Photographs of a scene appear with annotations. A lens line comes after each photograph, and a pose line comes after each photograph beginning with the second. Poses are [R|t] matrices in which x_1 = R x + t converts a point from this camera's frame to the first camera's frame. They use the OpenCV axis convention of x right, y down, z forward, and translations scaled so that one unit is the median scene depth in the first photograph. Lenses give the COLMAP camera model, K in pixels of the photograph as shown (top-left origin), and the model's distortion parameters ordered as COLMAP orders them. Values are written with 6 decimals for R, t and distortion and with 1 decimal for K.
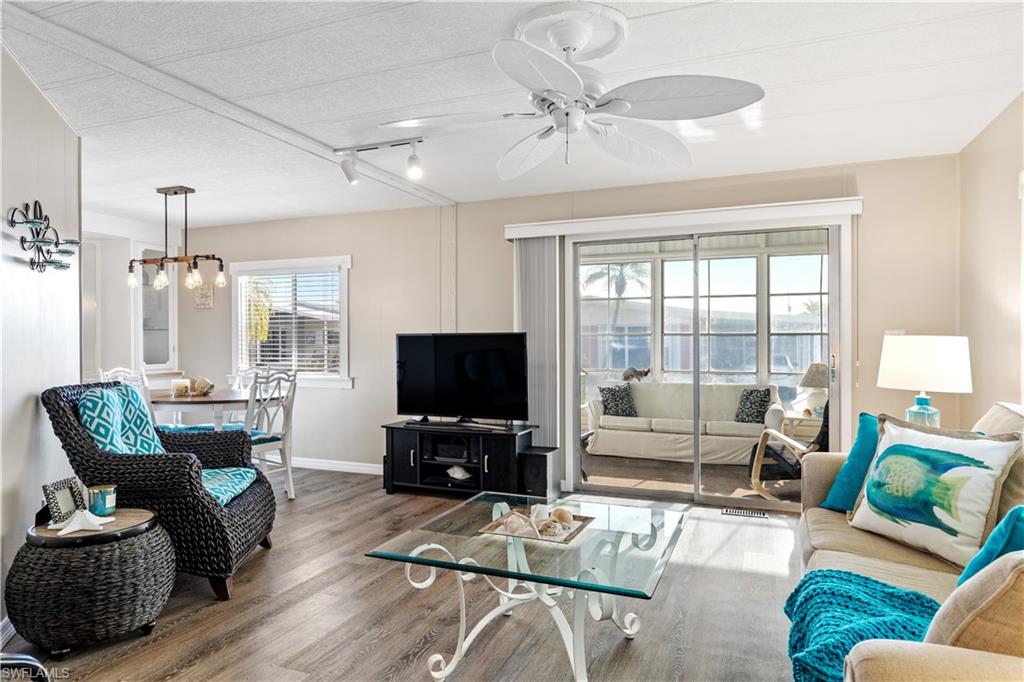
lens RADIAL K [[630.7, 0, 511.6], [0, 630.7, 335.3], [0, 0, 1]] dist [0.004928, 0.001209]
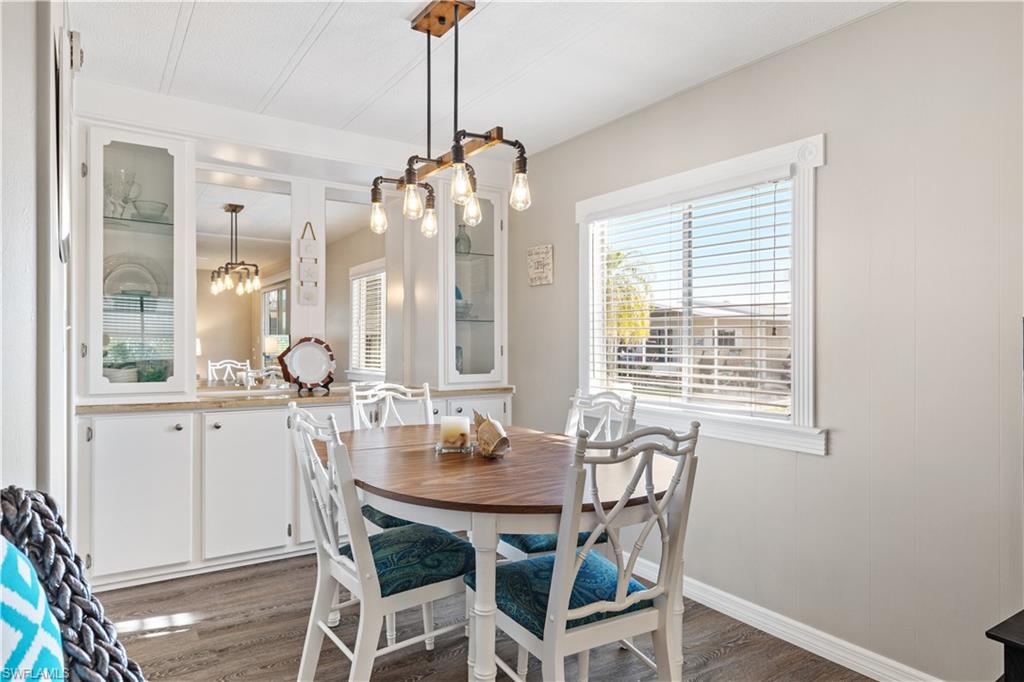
lens RADIAL K [[630.7, 0, 511.6], [0, 630.7, 335.3], [0, 0, 1]] dist [0.004928, 0.001209]
pose [[0.828541, 0.003015, -0.559920, -0.230801], [-0.003853, 0.999993, -0.000317, 0.007657], [0.559915, 0.002420, 0.828547, 0.653009]]
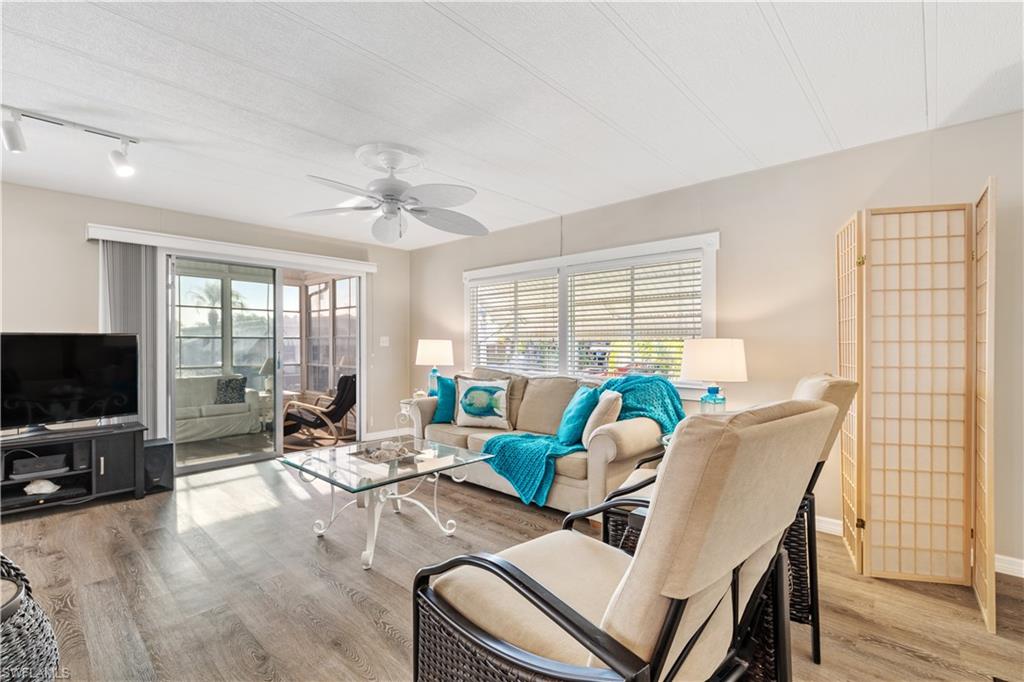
lens RADIAL K [[457.3, 0, 512.0], [0, 457.3, 341.0], [0, 0, 1]] dist [-0.000491, -0.000363]
pose [[0.348800, 0.004802, 0.937185, -0.466900], [-0.008430, 0.999962, -0.001986, 0.003222], [-0.937159, -0.007208, 0.348827, 0.139948]]
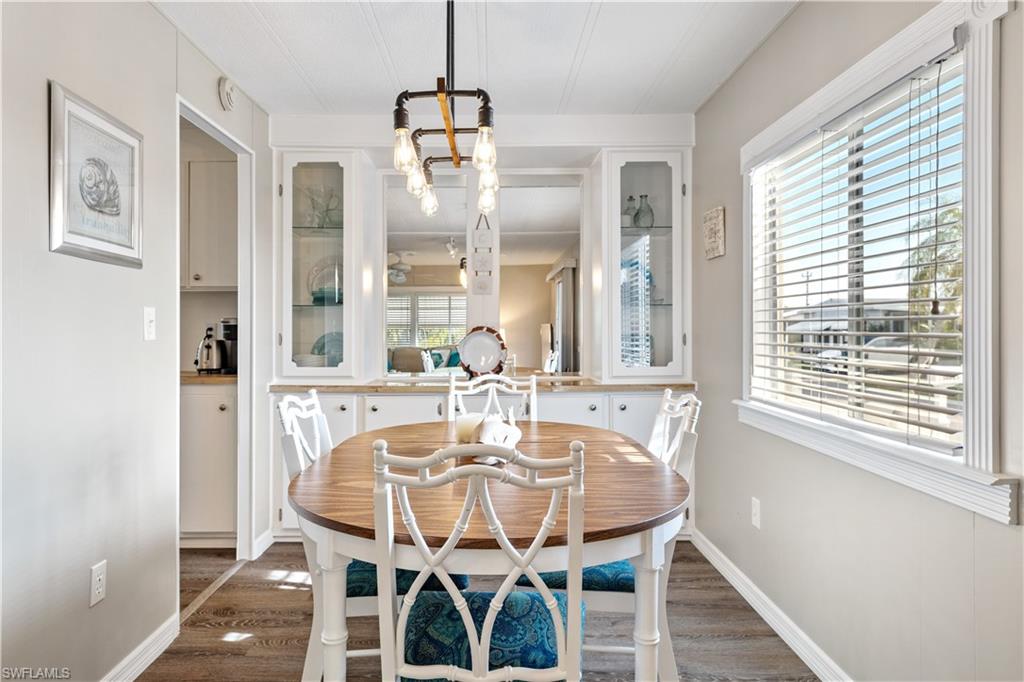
lens RADIAL K [[640.4, 0, 481.5], [0, 640.4, 325.0], [0, 0, 1]] dist [-0.001606, 0.000098]
pose [[0.375904, -0.004537, -0.926648, -0.131483], [0.010997, 0.999939, -0.000435, 0.009567], [0.926594, -0.010027, 0.375931, 0.871744]]
